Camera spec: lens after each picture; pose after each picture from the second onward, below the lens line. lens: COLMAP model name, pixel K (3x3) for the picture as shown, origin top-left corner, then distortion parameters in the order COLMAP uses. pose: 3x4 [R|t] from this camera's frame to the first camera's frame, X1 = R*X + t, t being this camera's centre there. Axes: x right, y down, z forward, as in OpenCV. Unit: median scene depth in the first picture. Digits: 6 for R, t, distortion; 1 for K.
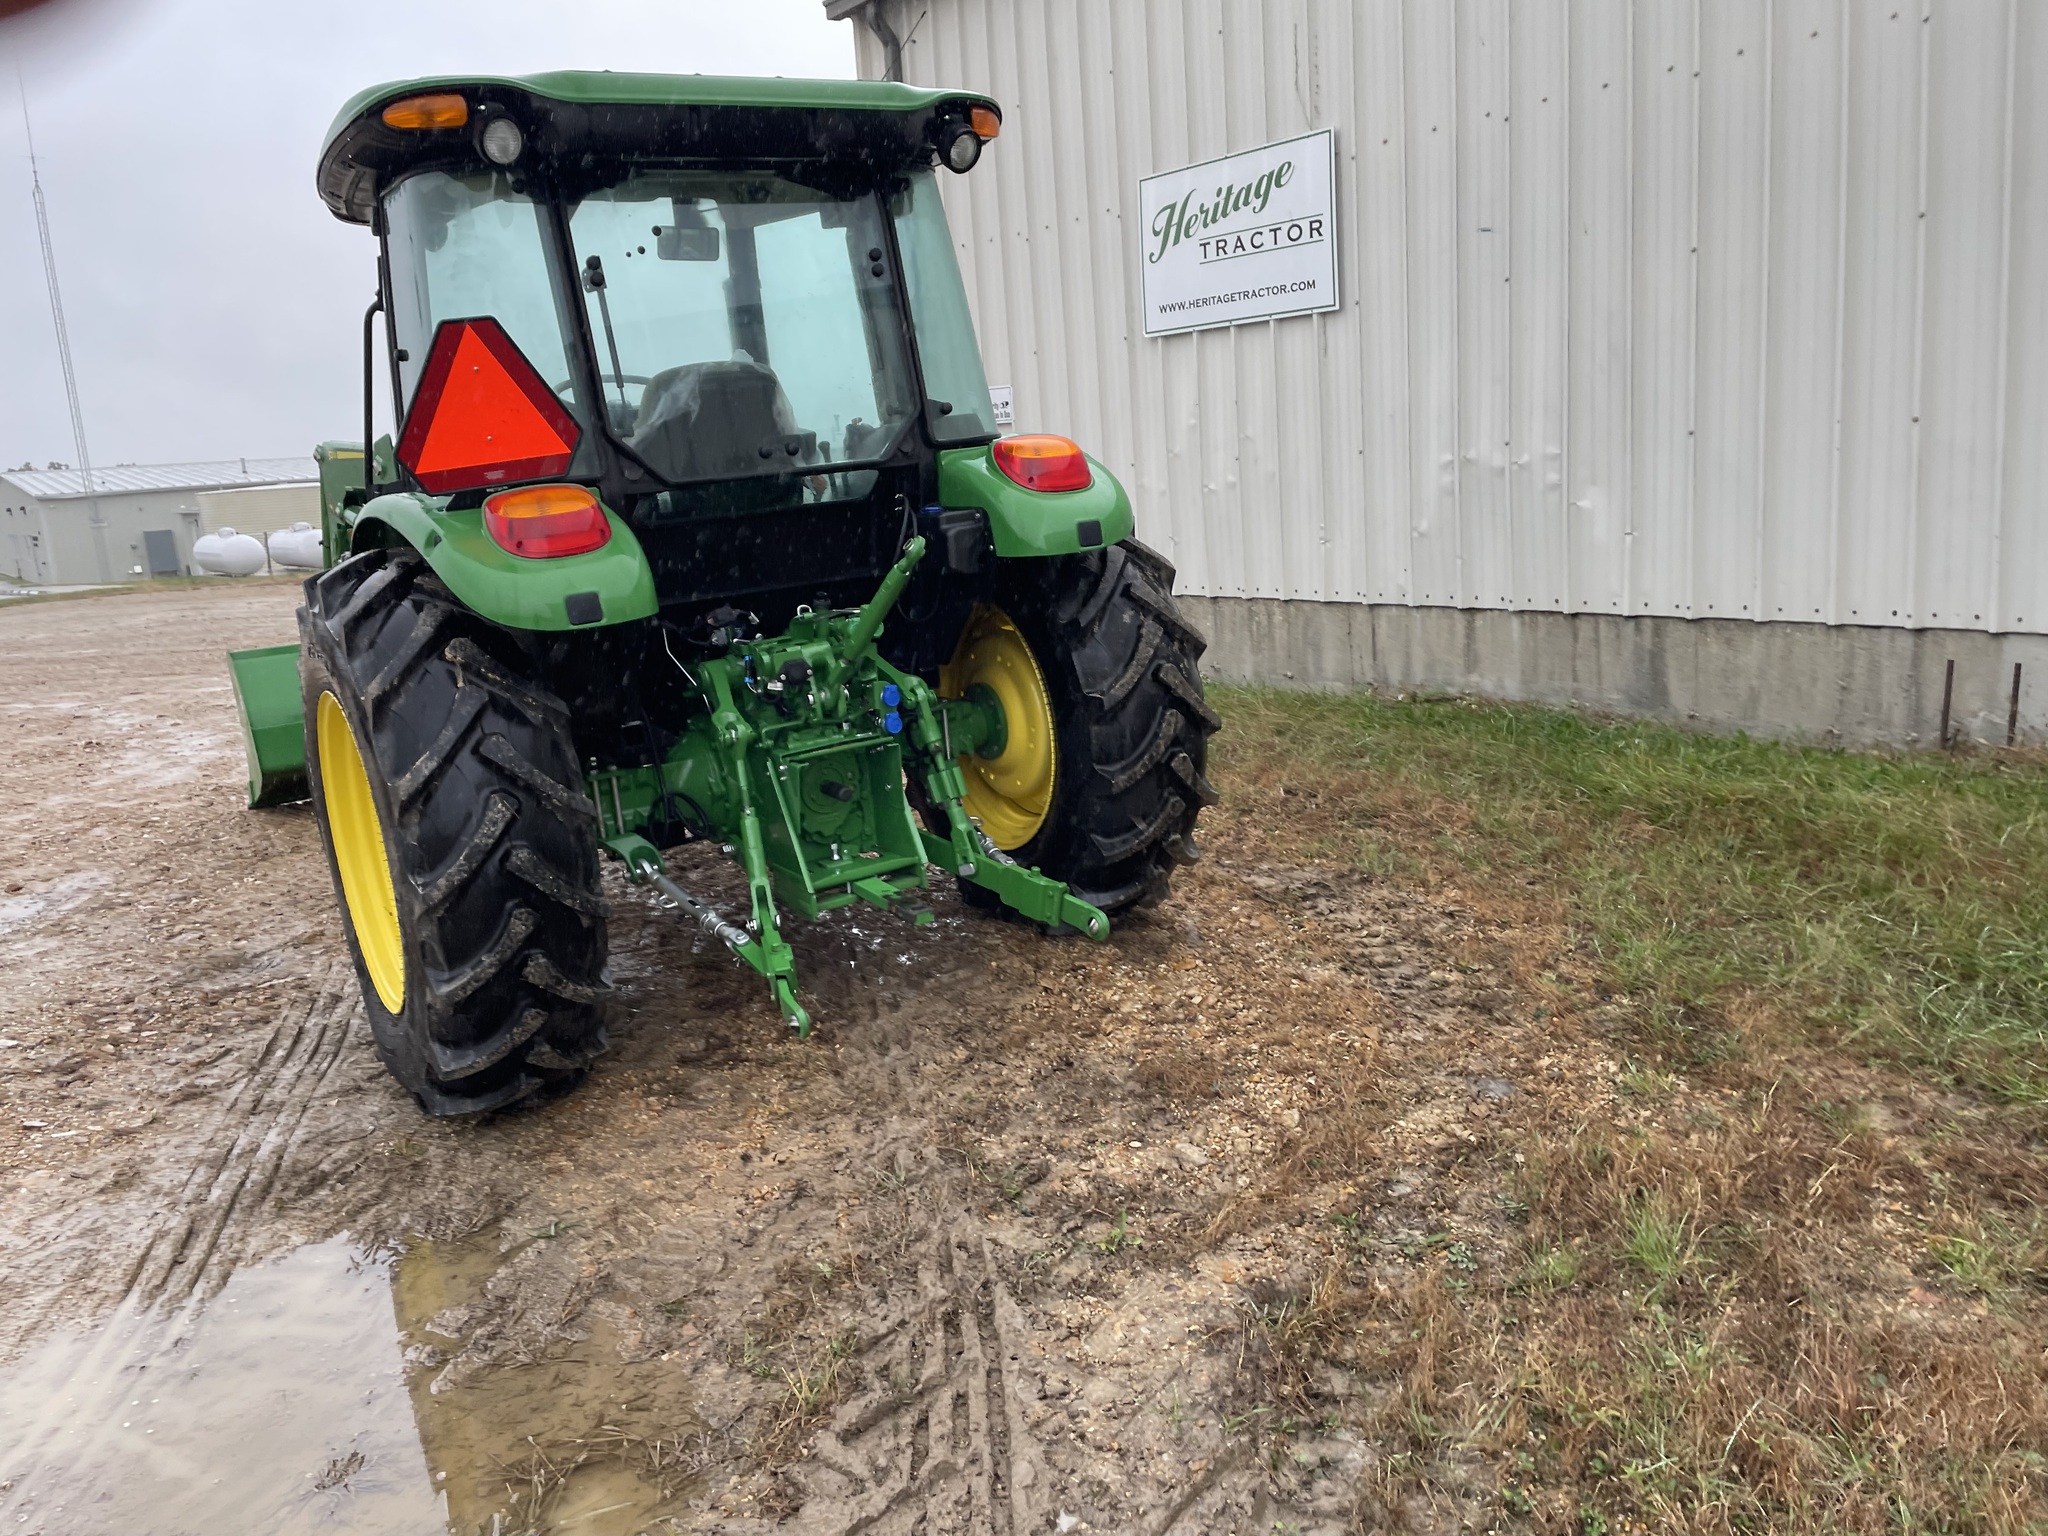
lens RADIAL K [[1543.5, 0, 1002.6], [0, 1543.5, 748.7], [0, 0, 1]] dist [0.093441, -0.119914]
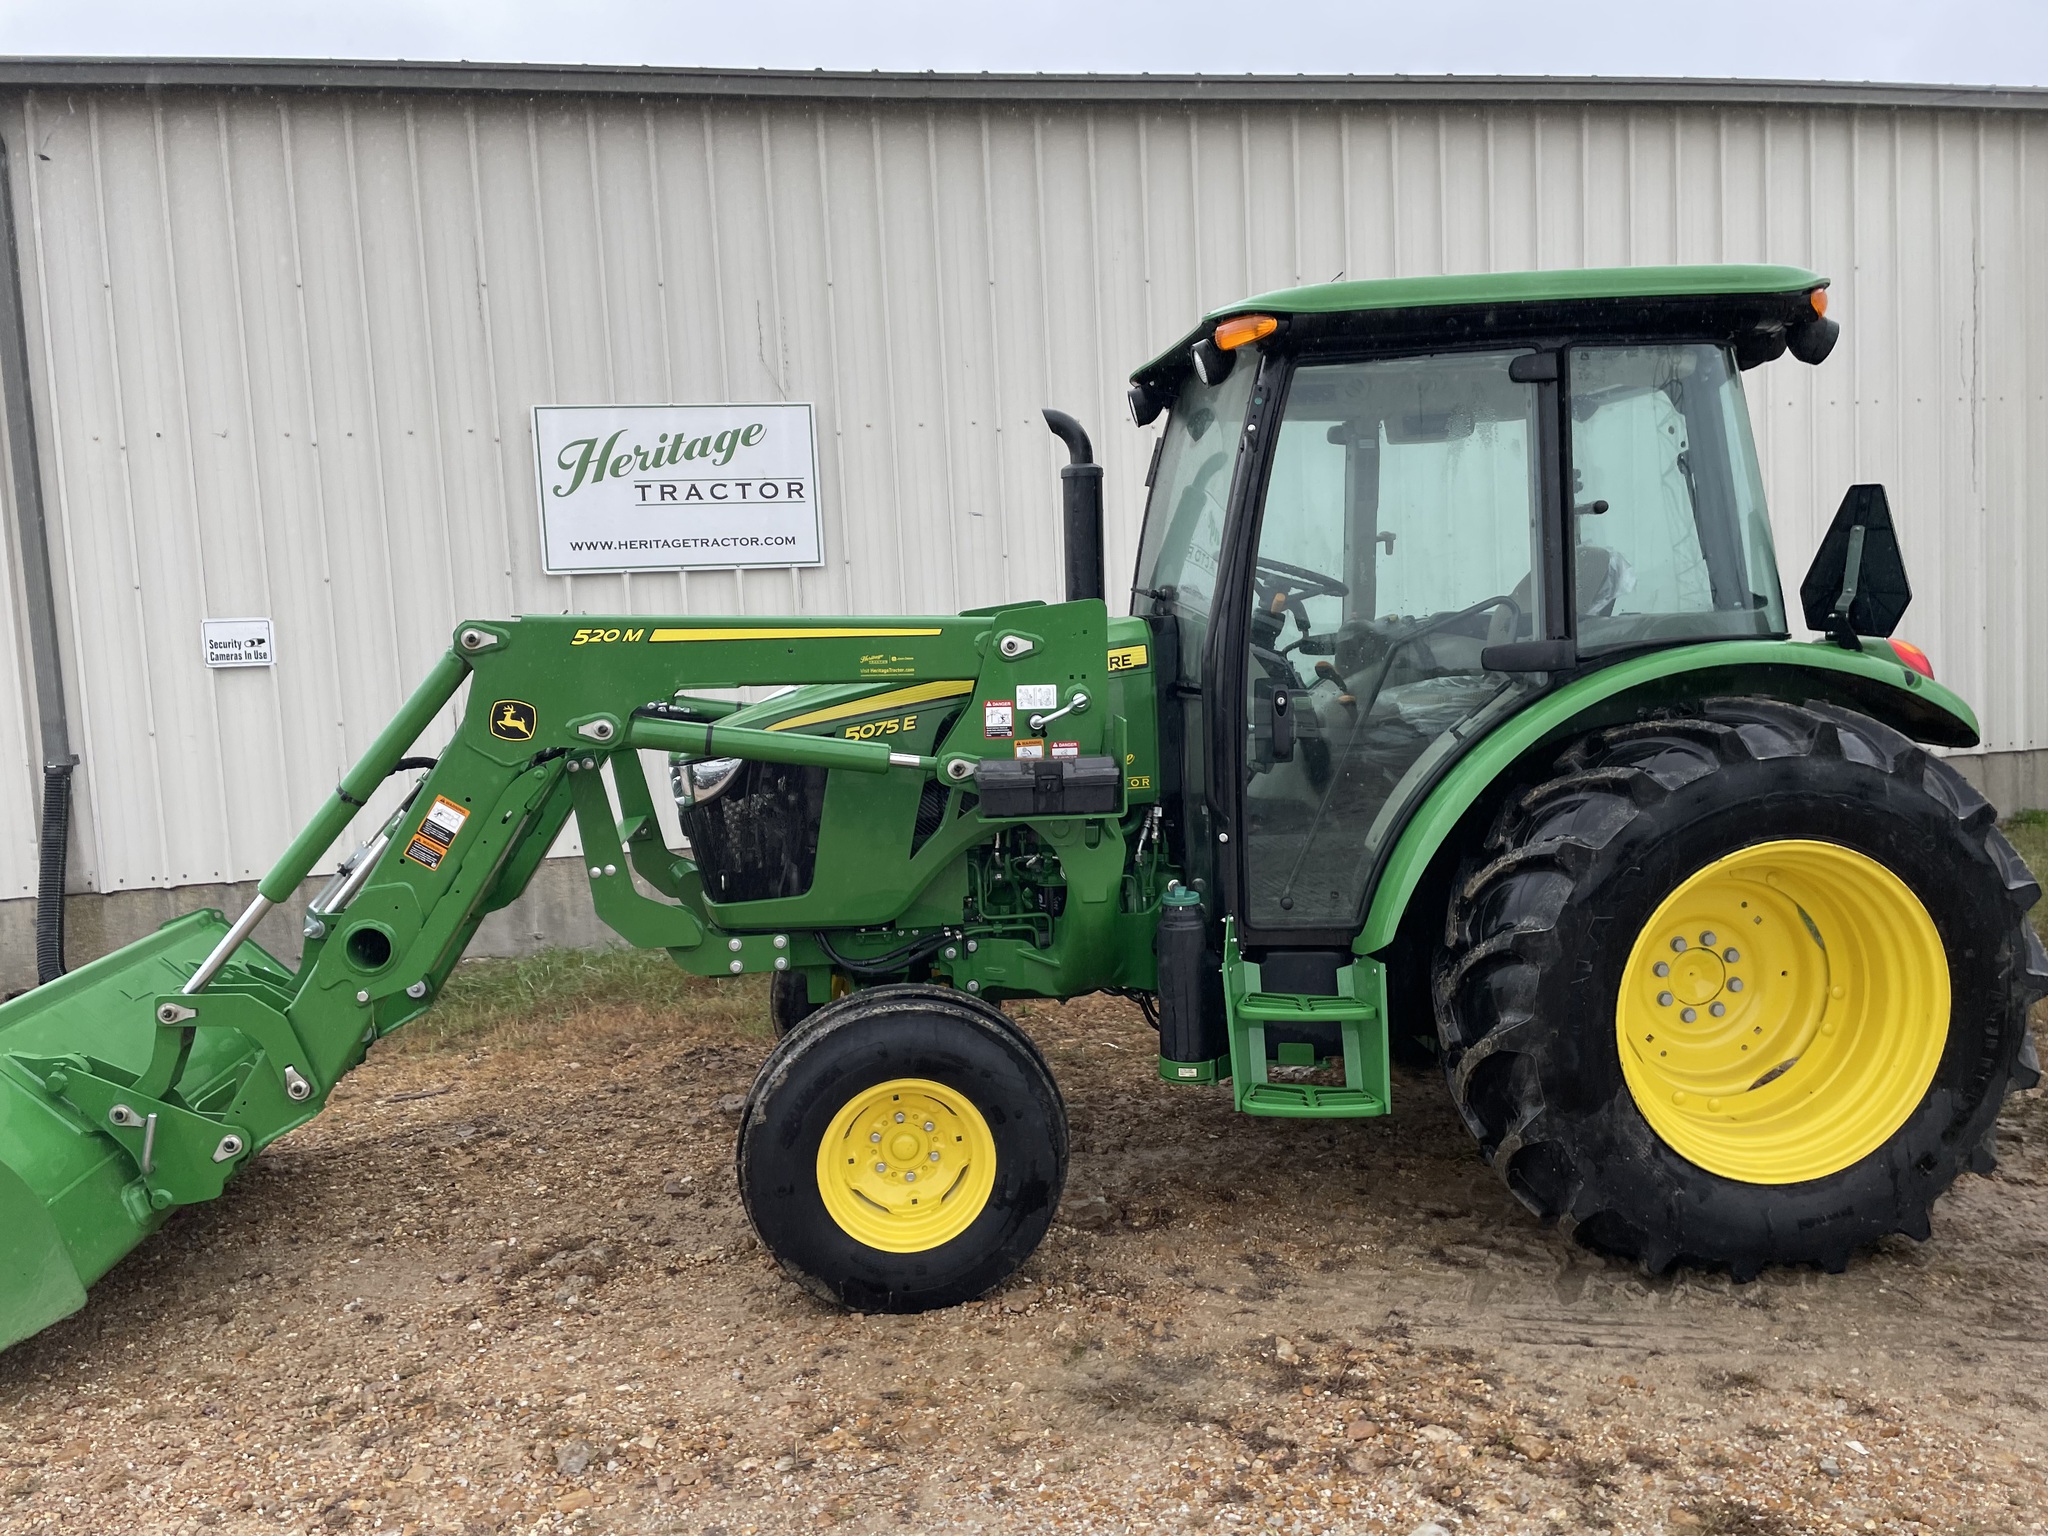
lens RADIAL K [[1543.5, 0, 997.6], [0, 1543.5, 767.3], [0, 0, 1]] dist [0.093441, -0.119914]
pose [[0.439195, -0.021940, 0.898124, -1.217825], [0.191709, 0.978964, -0.069833, -0.085861], [-0.877699, 0.202849, 0.434163, 0.812536]]
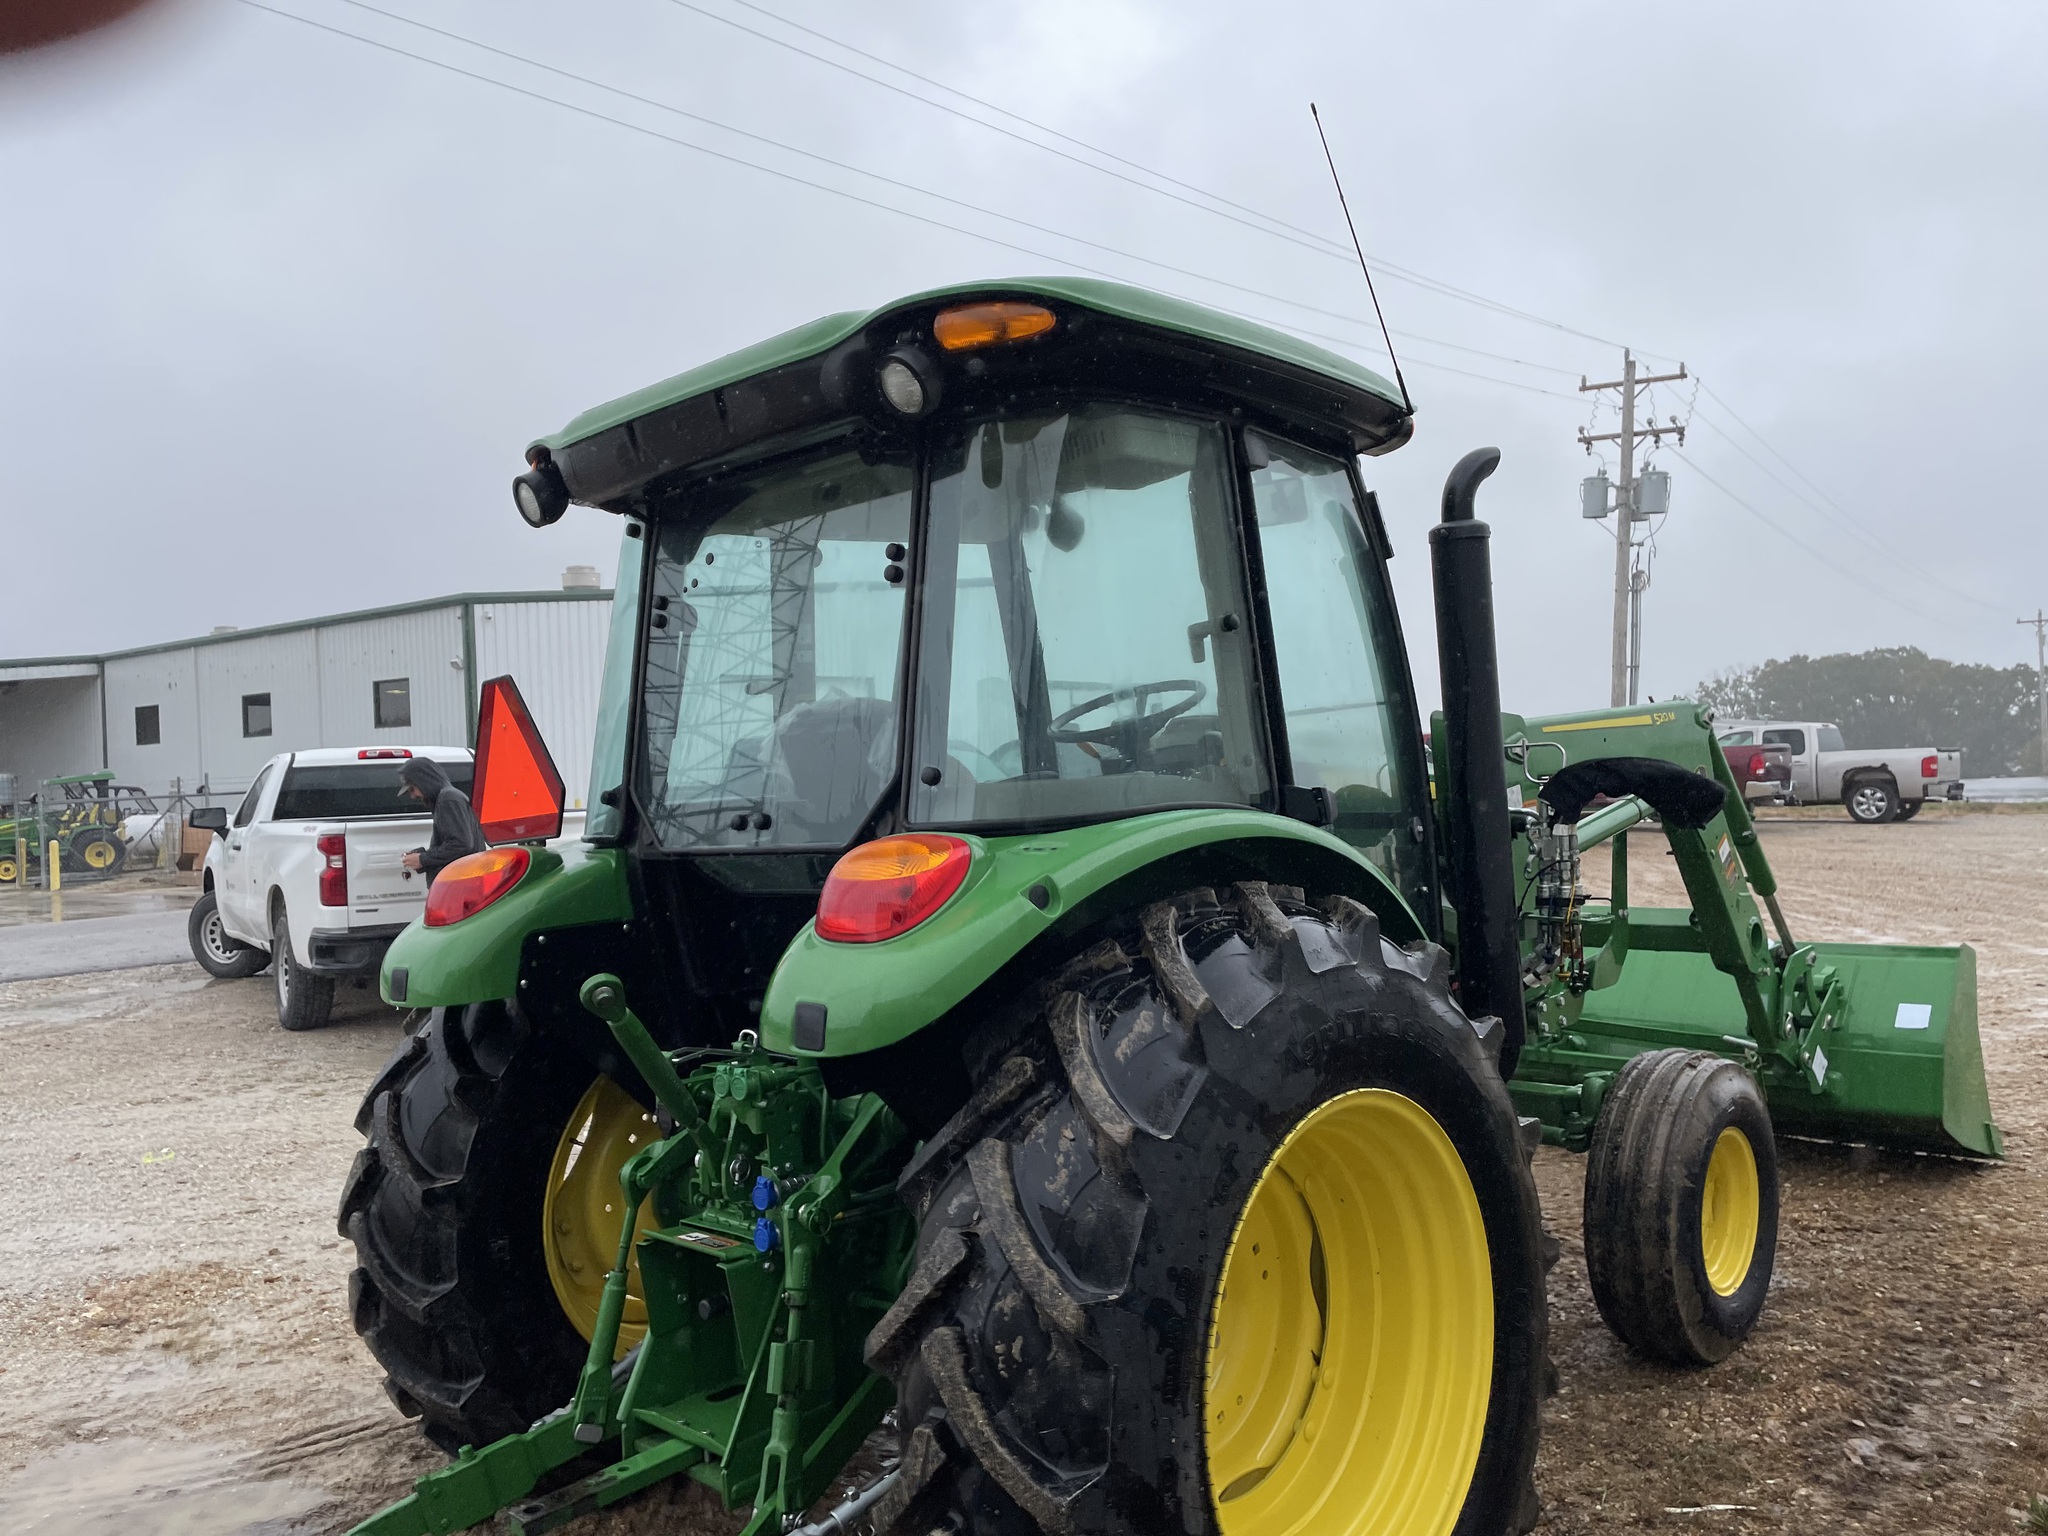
lens RADIAL K [[1548.7, 0, 994.6], [0, 1548.7, 728.9], [0, 0, 1]] dist [0.060862, -0.084491]
pose [[0.229119, 0.050322, -0.972097, 0.527057], [-0.165278, 0.986173, 0.012096, -0.227347], [0.959264, 0.157894, 0.234268, 0.797011]]
